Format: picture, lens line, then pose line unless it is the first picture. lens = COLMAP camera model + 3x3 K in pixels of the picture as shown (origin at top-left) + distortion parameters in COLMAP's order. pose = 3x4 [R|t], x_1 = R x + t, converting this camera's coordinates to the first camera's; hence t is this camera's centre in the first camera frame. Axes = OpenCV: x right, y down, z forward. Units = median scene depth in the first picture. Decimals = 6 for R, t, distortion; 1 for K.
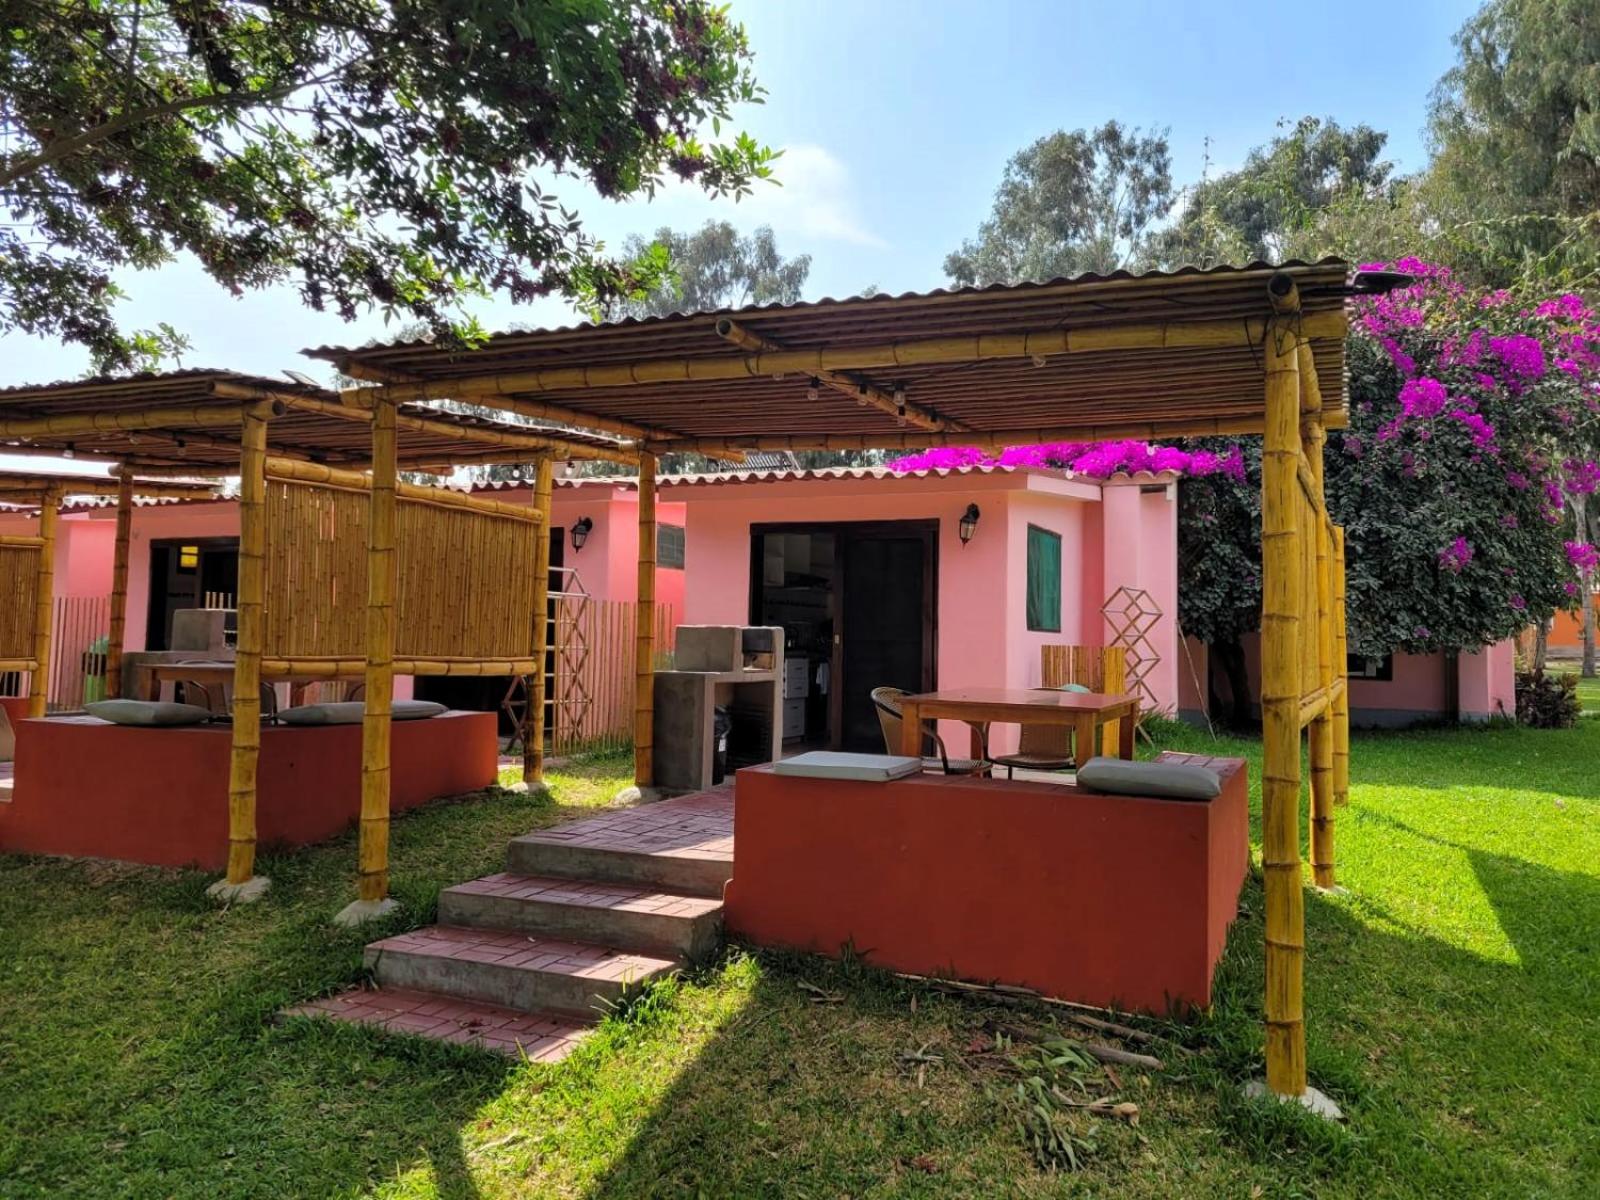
lens RADIAL K [[1189.9, 0, 807.6], [0, 1189.9, 563.7], [0, 0, 1]] dist [0.050126, -0.007895]
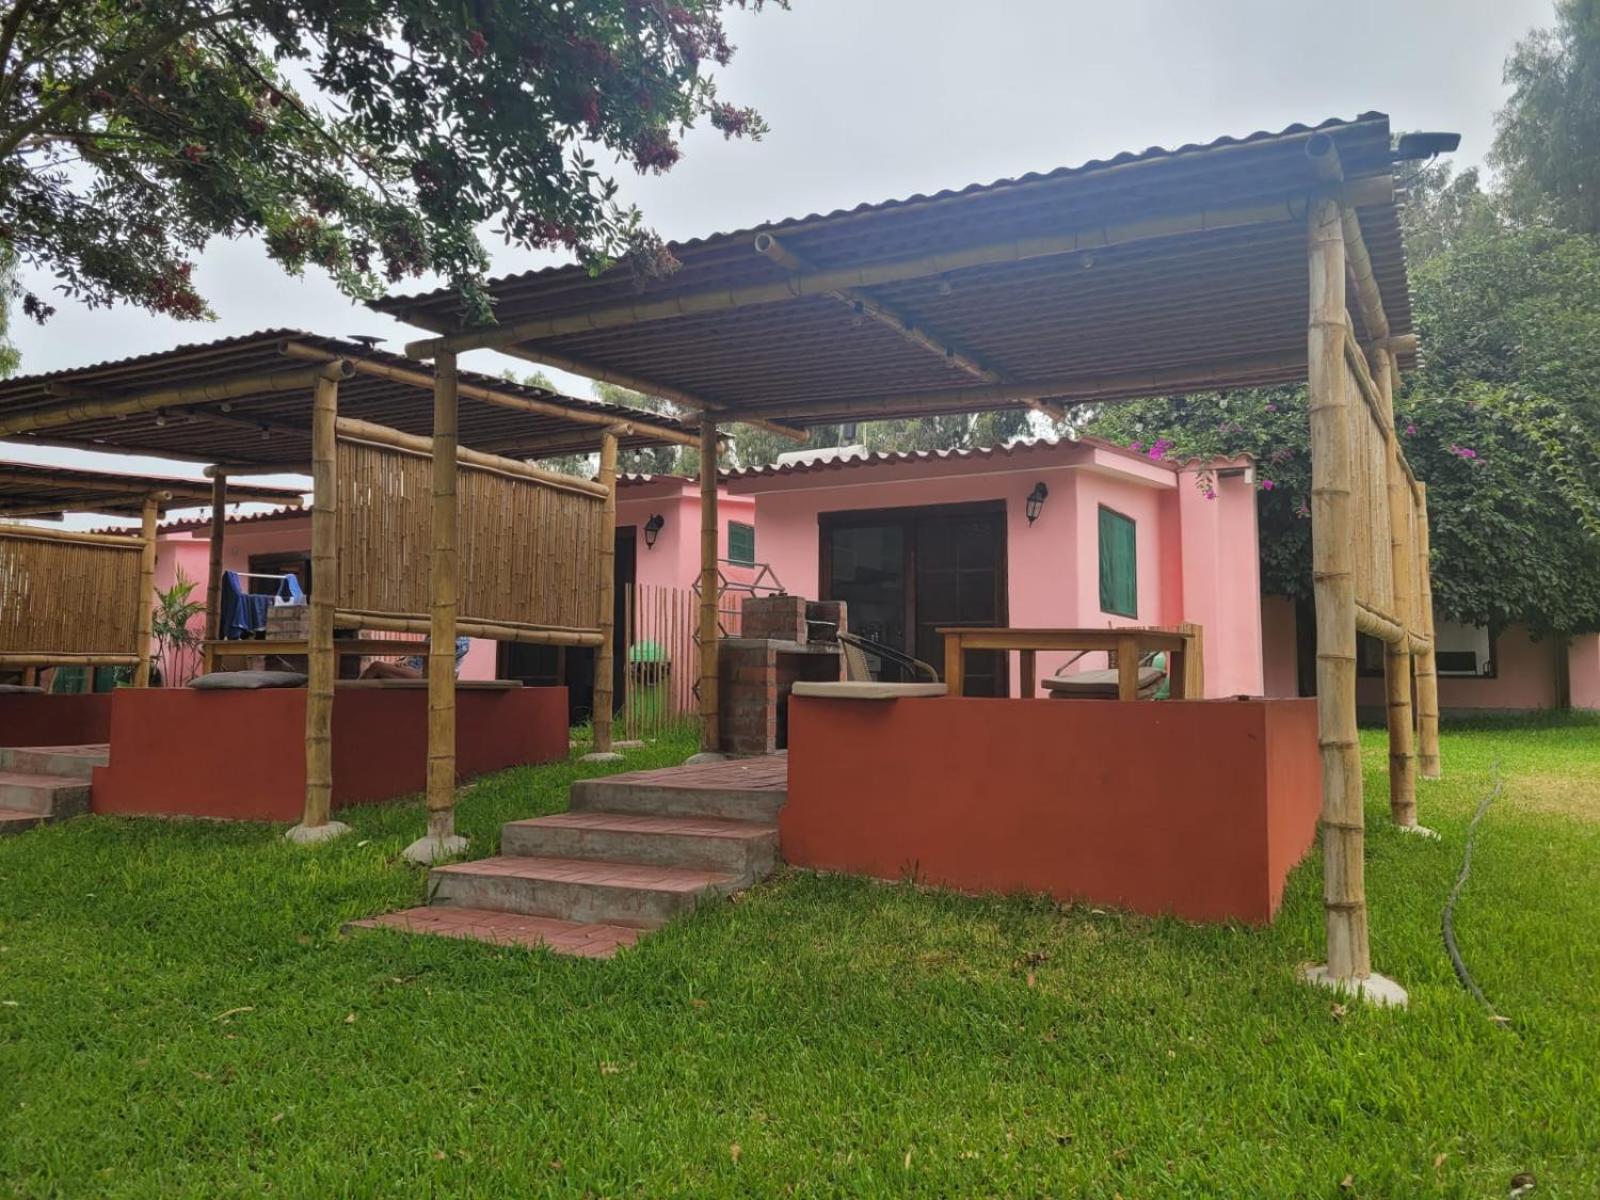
lens RADIAL K [[1192.0, 0, 806.6], [0, 1192.0, 574.4], [0, 0, 1]] dist [0.046445, -0.005116]
pose [[0.997185, -0.022194, -0.071616, 0.025907], [0.020271, 0.999417, -0.027471, 0.087654], [0.072184, 0.025941, 0.997054, -0.001489]]
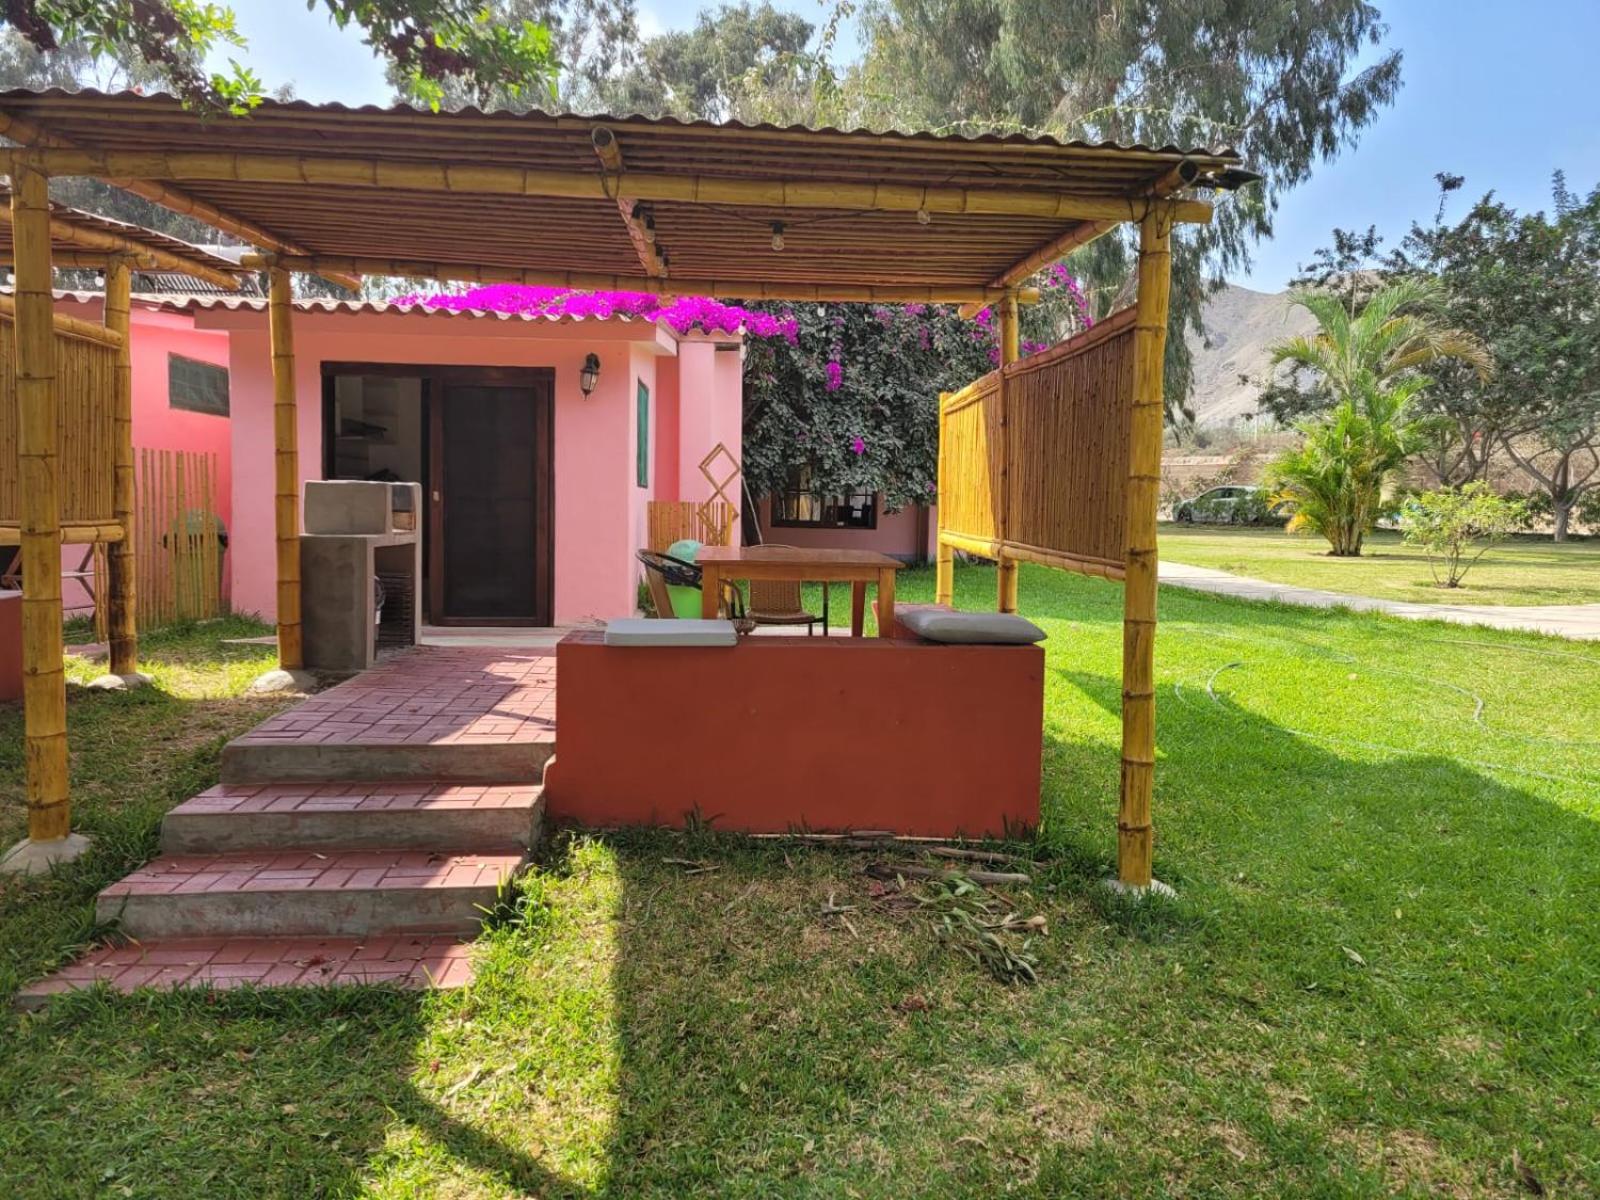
lens RADIAL K [[1189.9, 0, 807.6], [0, 1189.9, 563.7], [0, 0, 1]] dist [0.050126, -0.007895]
pose [[0.886522, -0.029676, 0.461733, -0.273186], [-0.027202, 0.992872, 0.116040, 0.002169], [-0.461885, -0.115432, 0.879396, 0.108091]]
